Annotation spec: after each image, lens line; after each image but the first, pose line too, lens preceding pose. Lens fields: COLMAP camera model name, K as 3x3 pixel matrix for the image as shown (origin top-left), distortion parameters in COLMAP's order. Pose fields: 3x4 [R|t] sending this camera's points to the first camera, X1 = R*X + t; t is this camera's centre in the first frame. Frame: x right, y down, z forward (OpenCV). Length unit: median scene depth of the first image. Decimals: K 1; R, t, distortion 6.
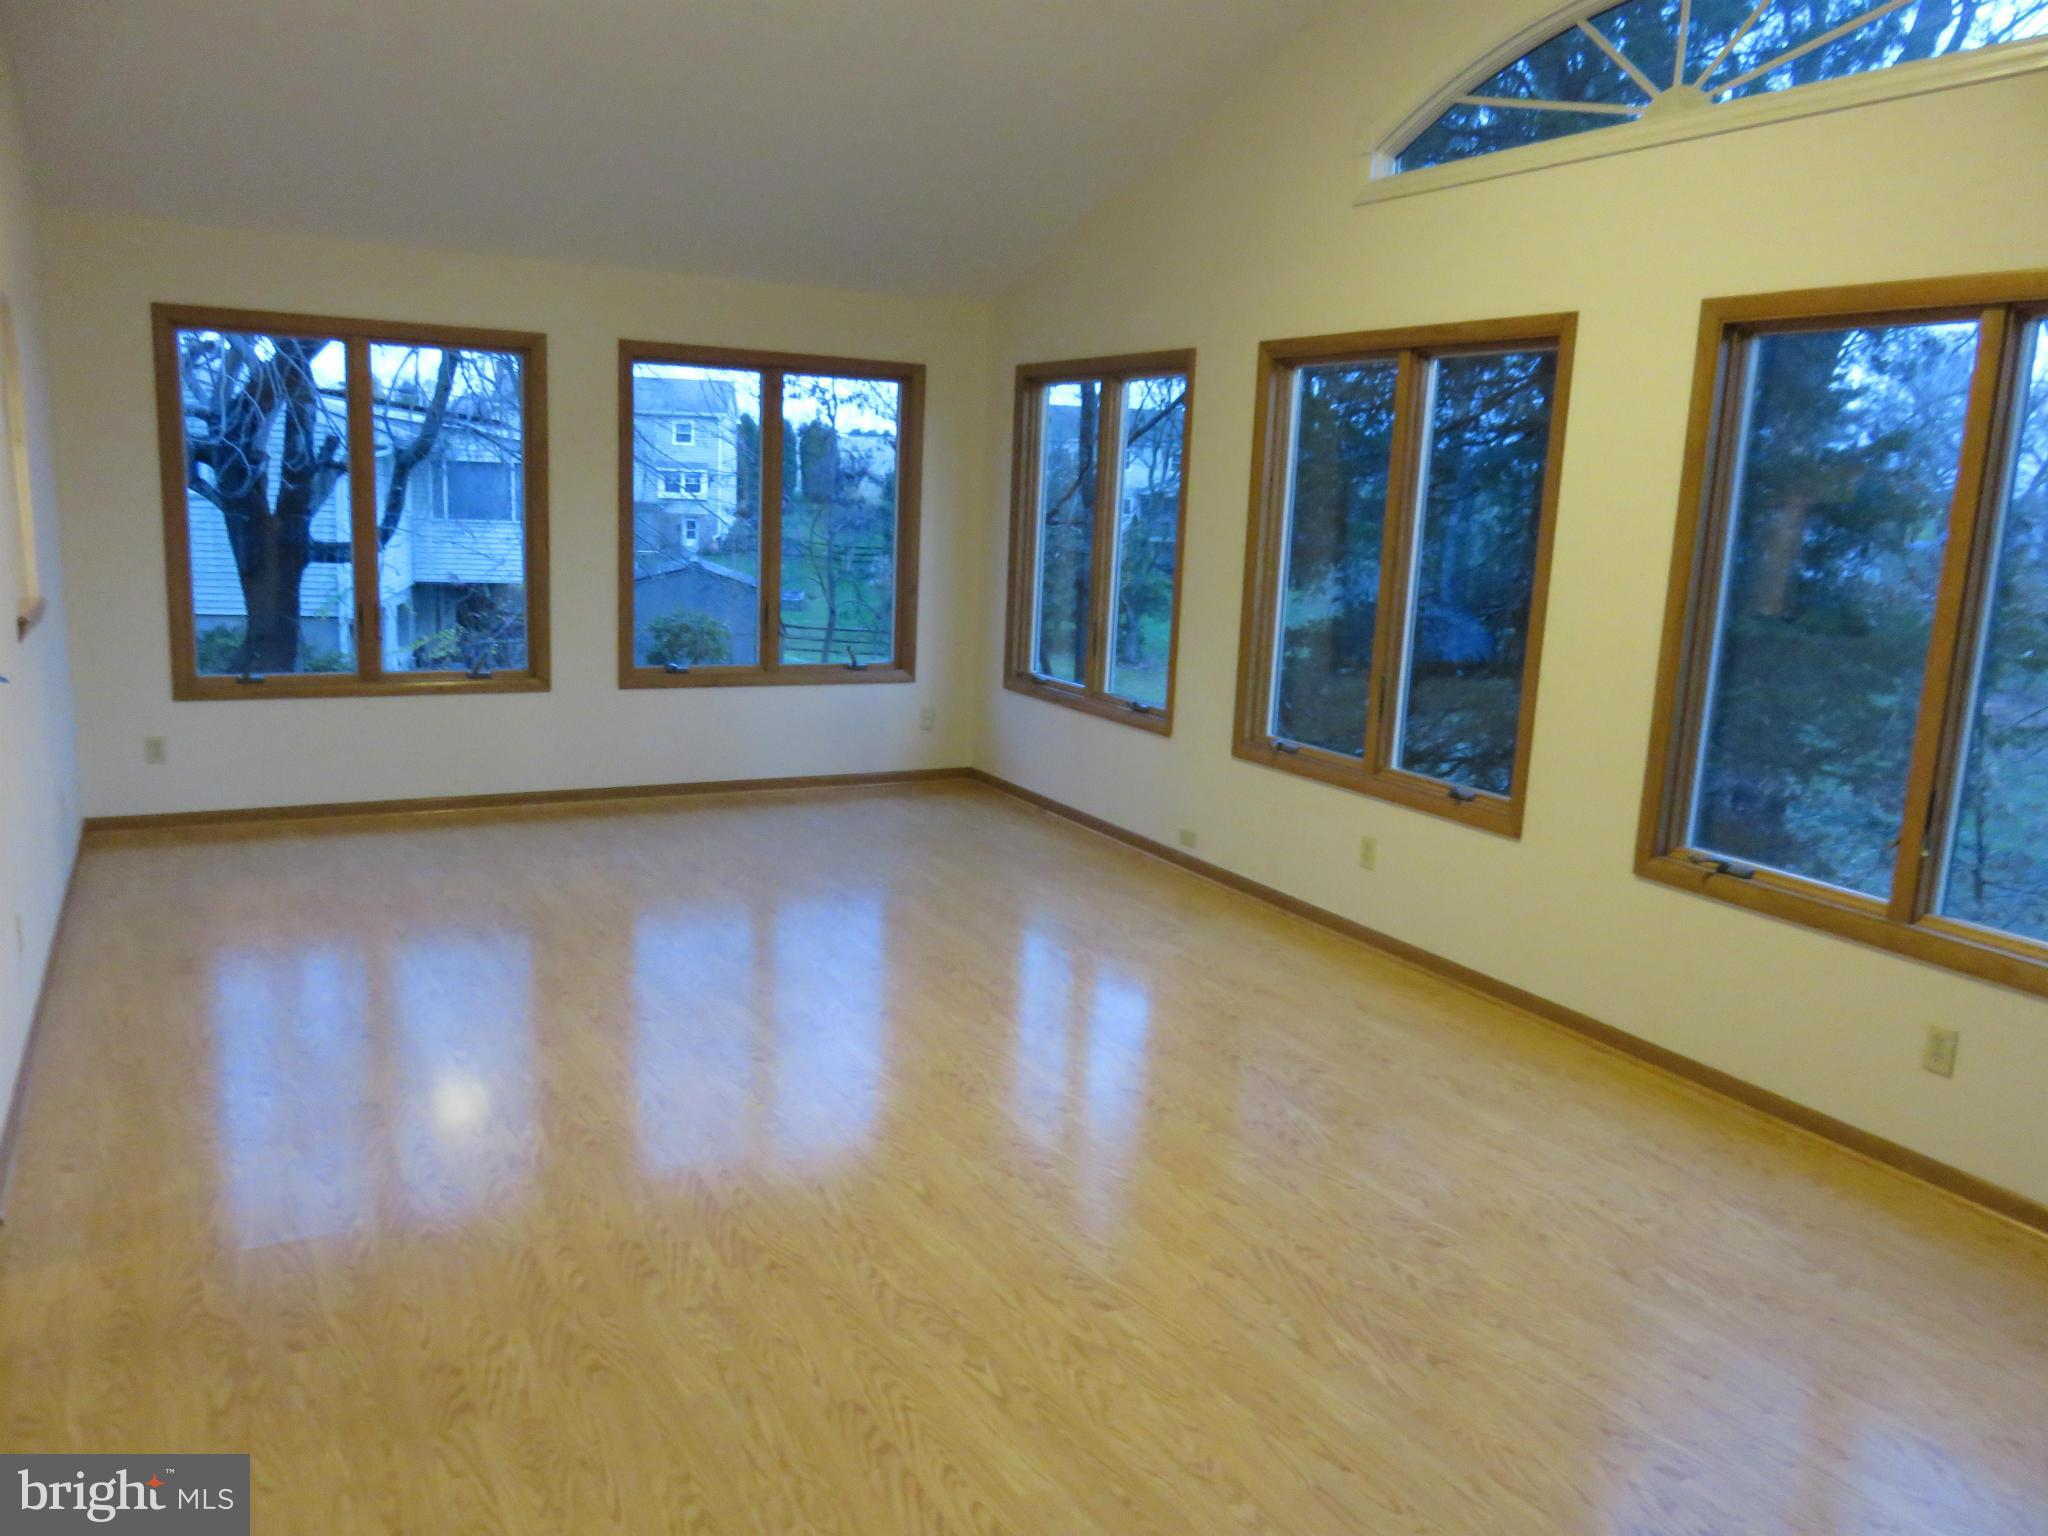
lens RADIAL K [[1536.6, 0, 1035.6], [0, 1536.6, 762.0], [0, 0, 1]] dist [-0.011011, 0.000097]
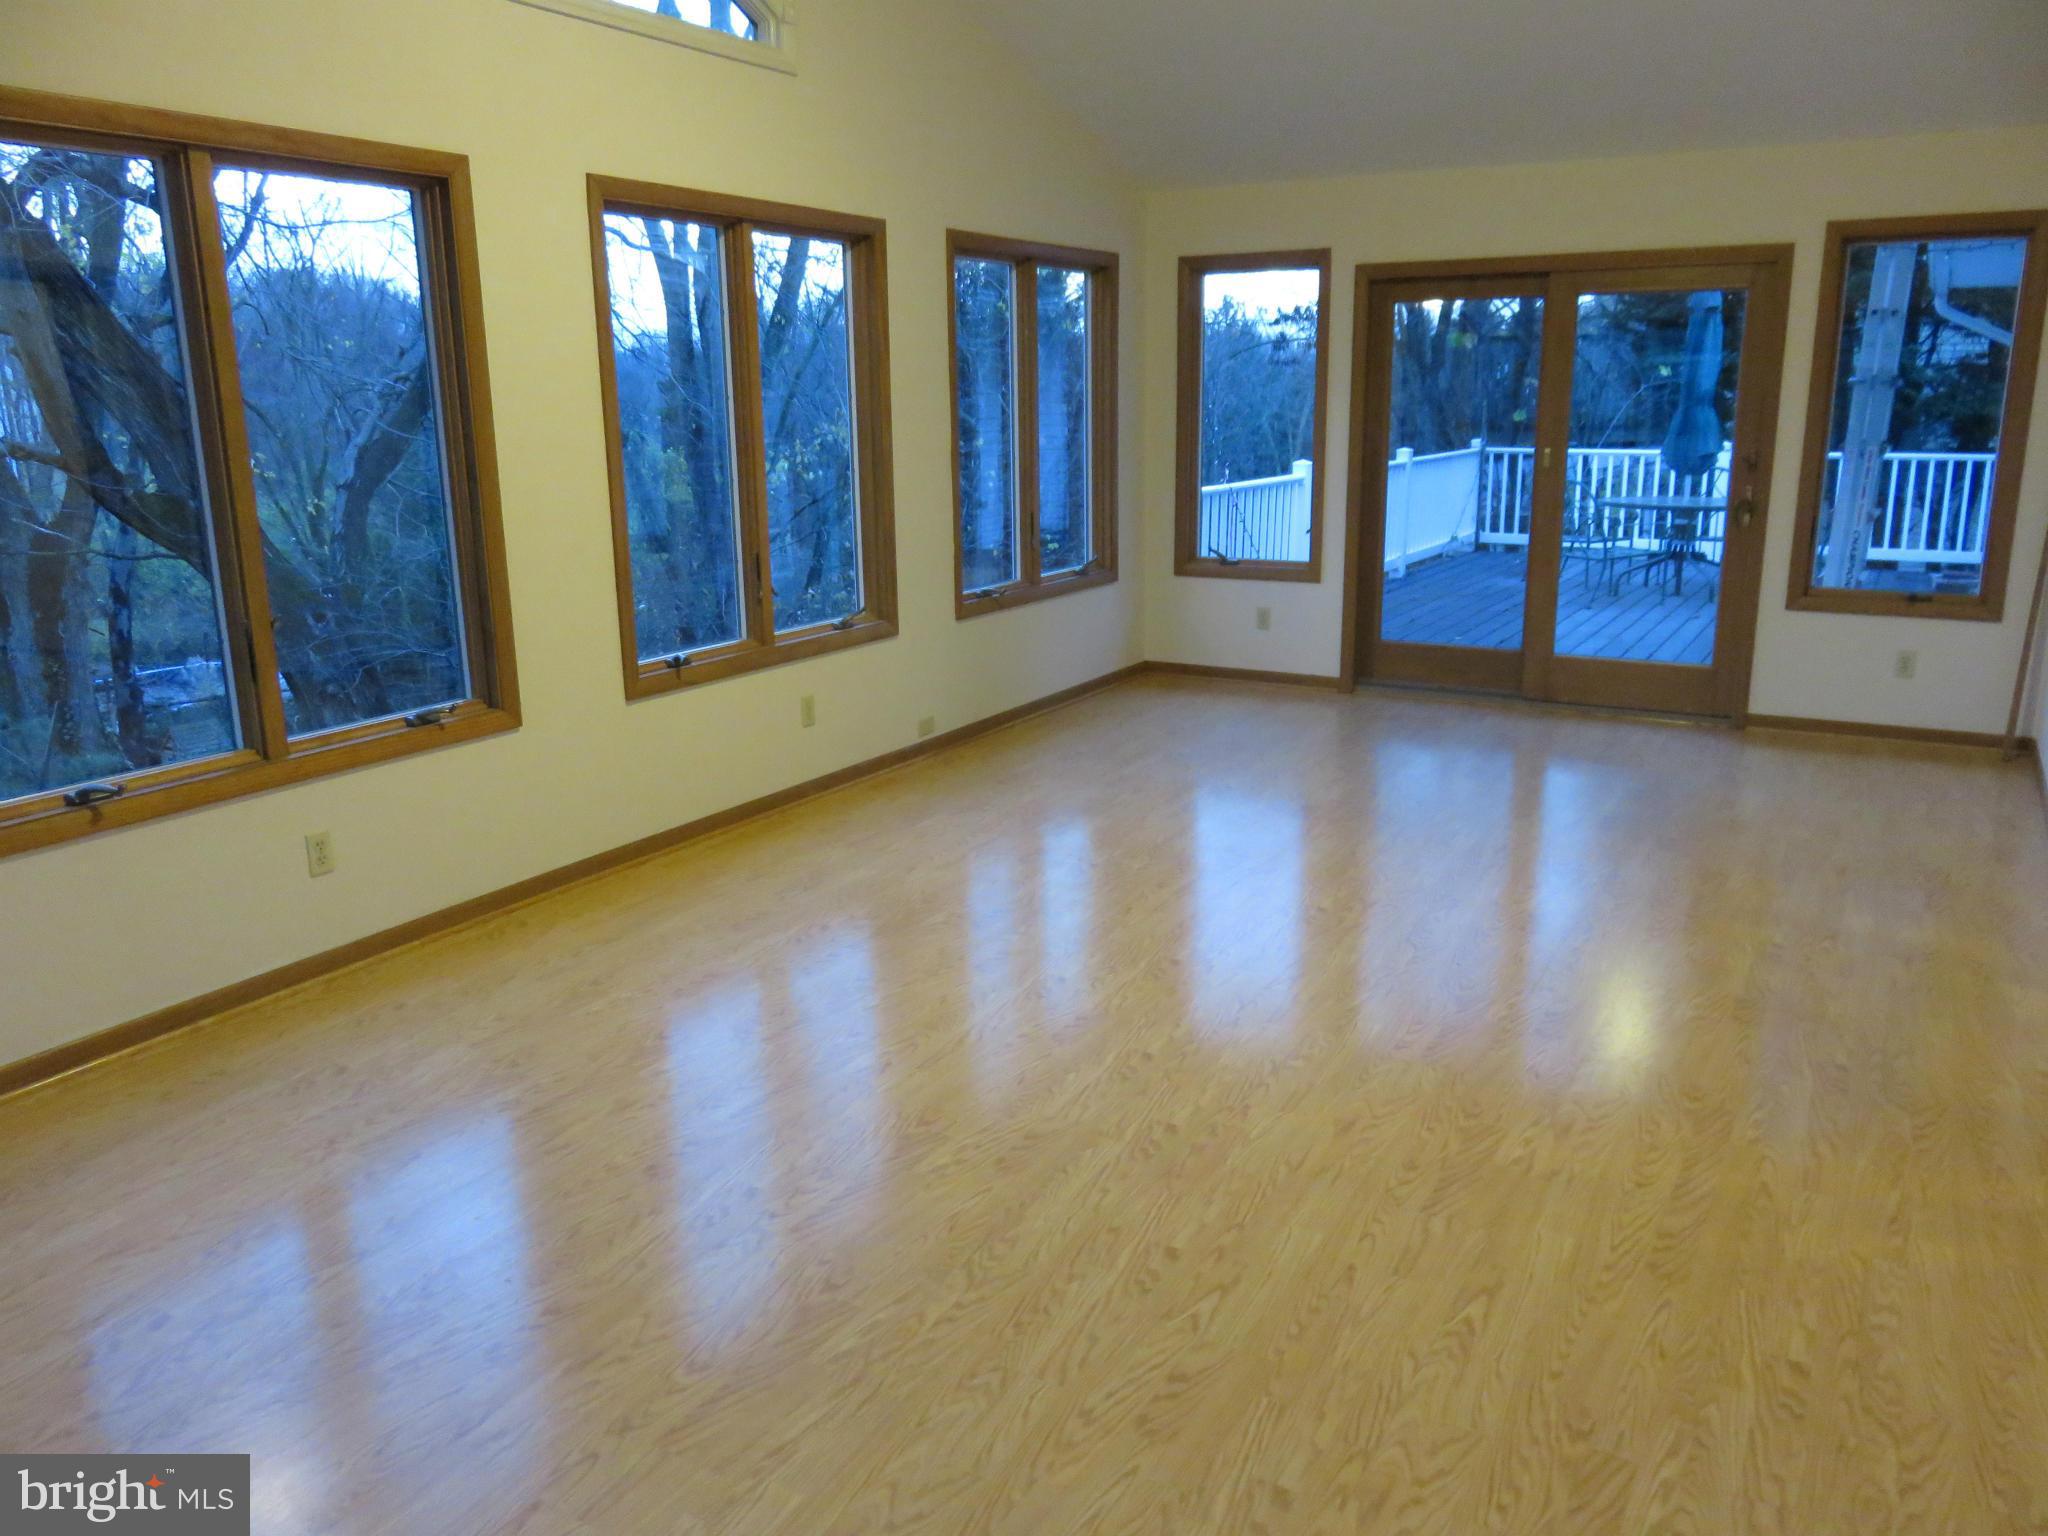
lens RADIAL K [[1546.7, 0, 1078.7], [0, 1546.7, 772.4], [0, 0, 1]] dist [0.031942, -0.000245]
pose [[-0.537762, -0.254559, 0.803749, -0.655611], [0.127589, 0.917778, 0.376039, -0.243040], [-0.833387, 0.304769, -0.461067, 1.165206]]
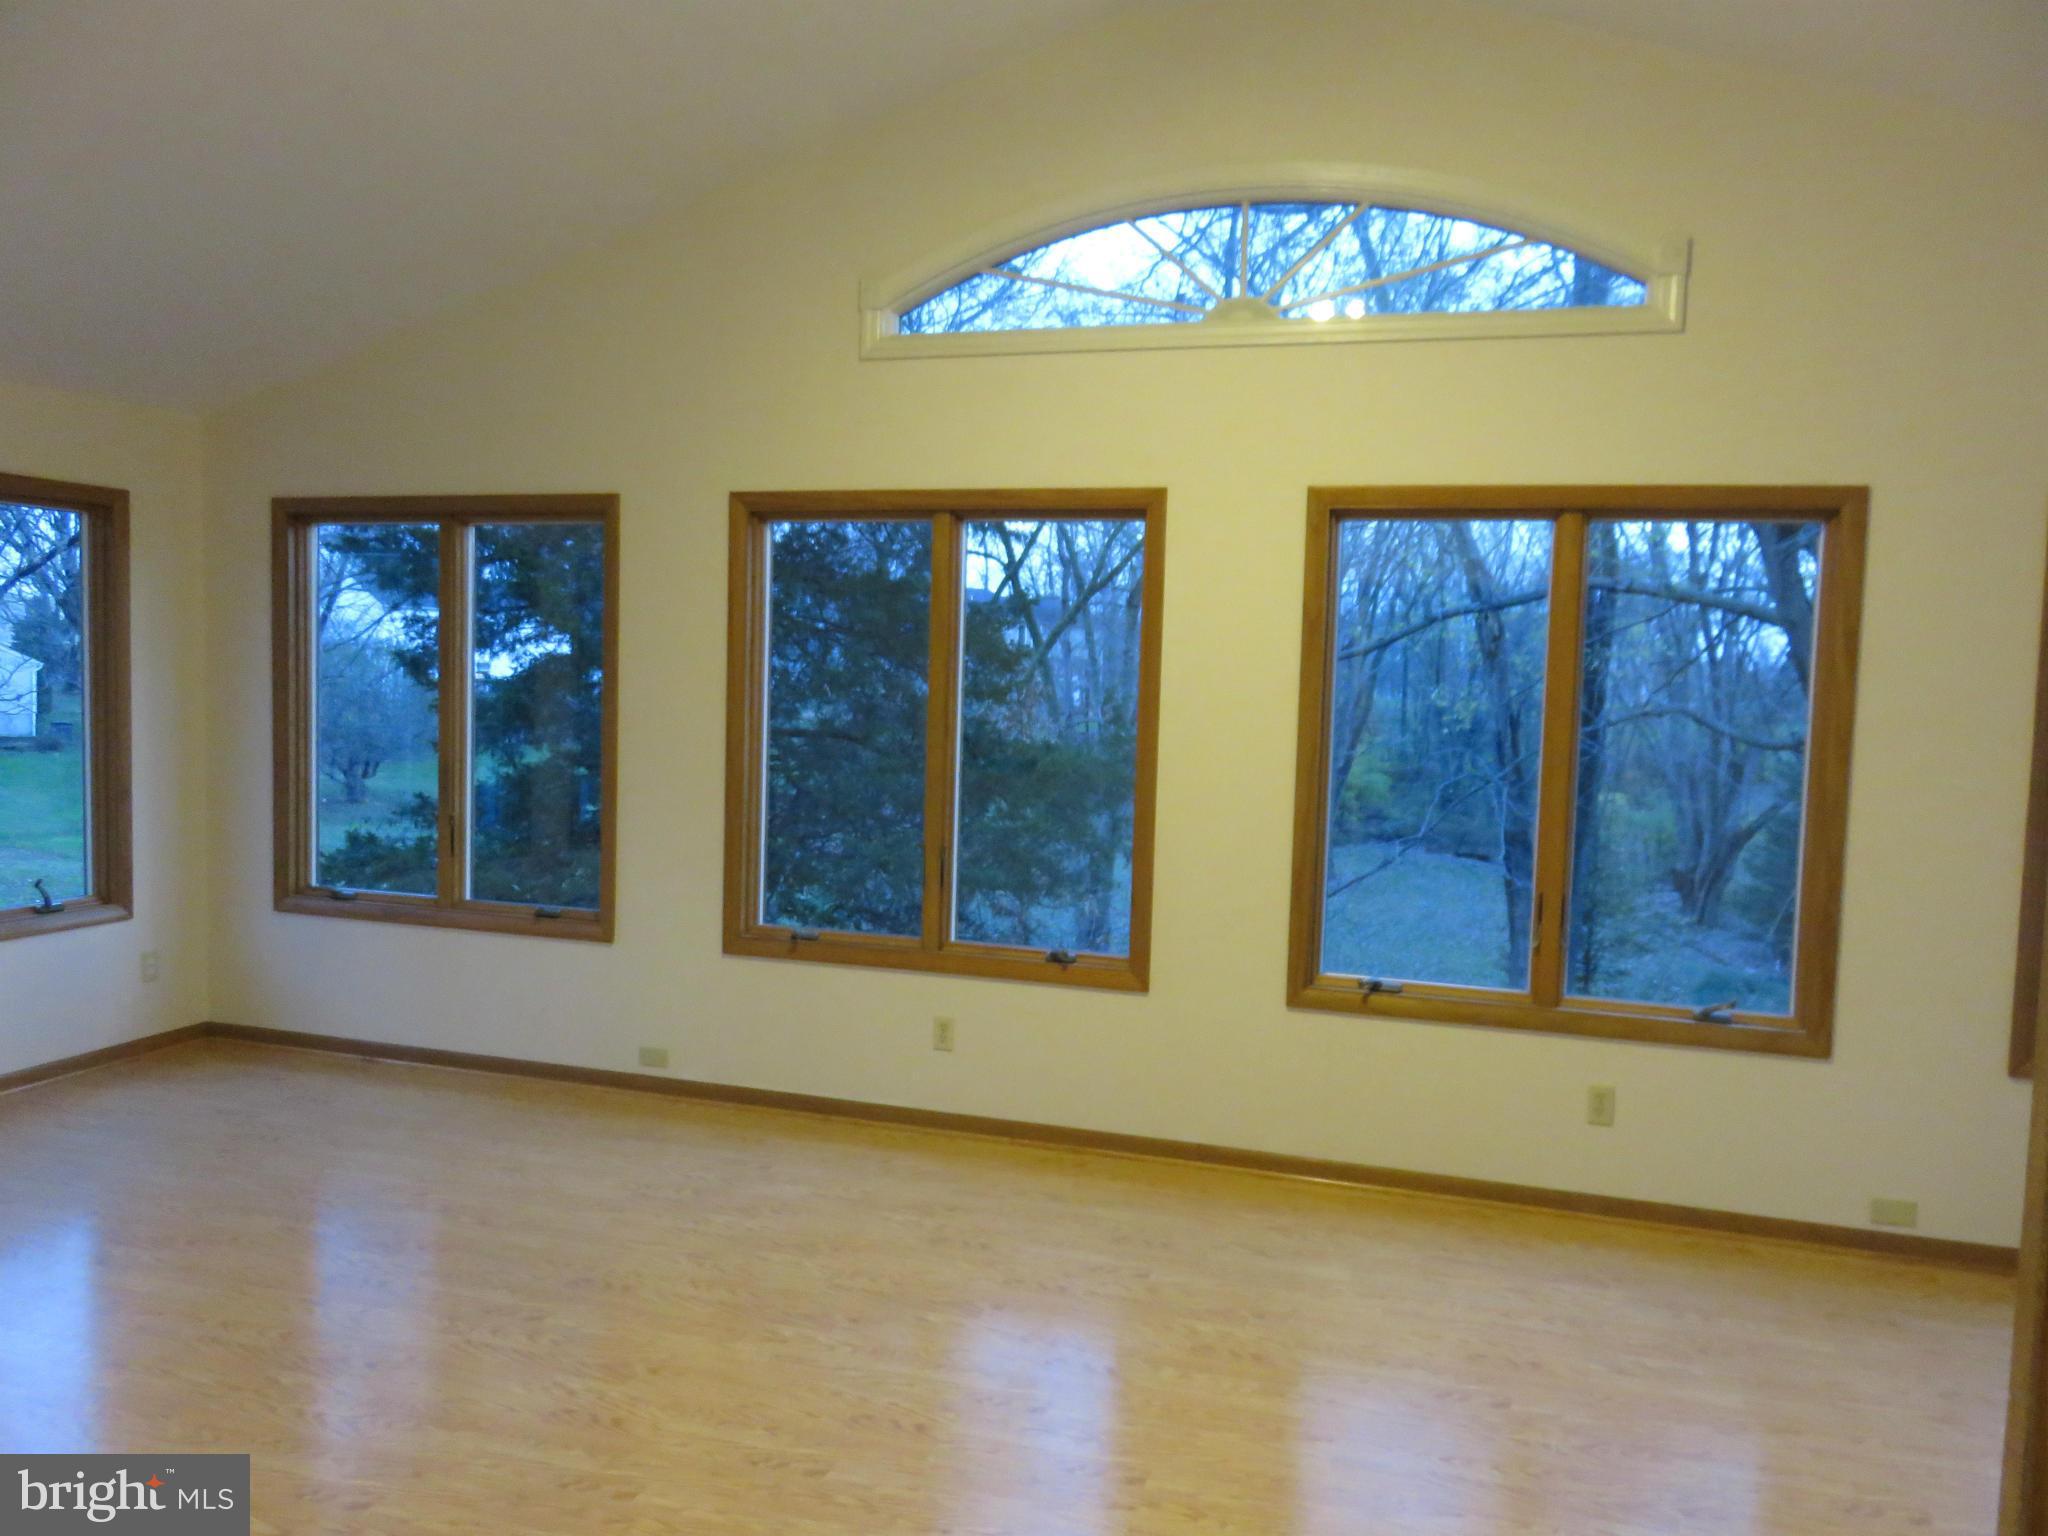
lens RADIAL K [[1438.5, 0, 1029.3], [0, 1438.5, 799.3], [0, 0, 1]] dist [-0.007650, 0.003662]
pose [[0.721758, -0.068488, 0.688749, -0.391894], [0.123279, 0.991901, -0.030555, -0.057580], [-0.681078, 0.106962, 0.724356, 0.347014]]
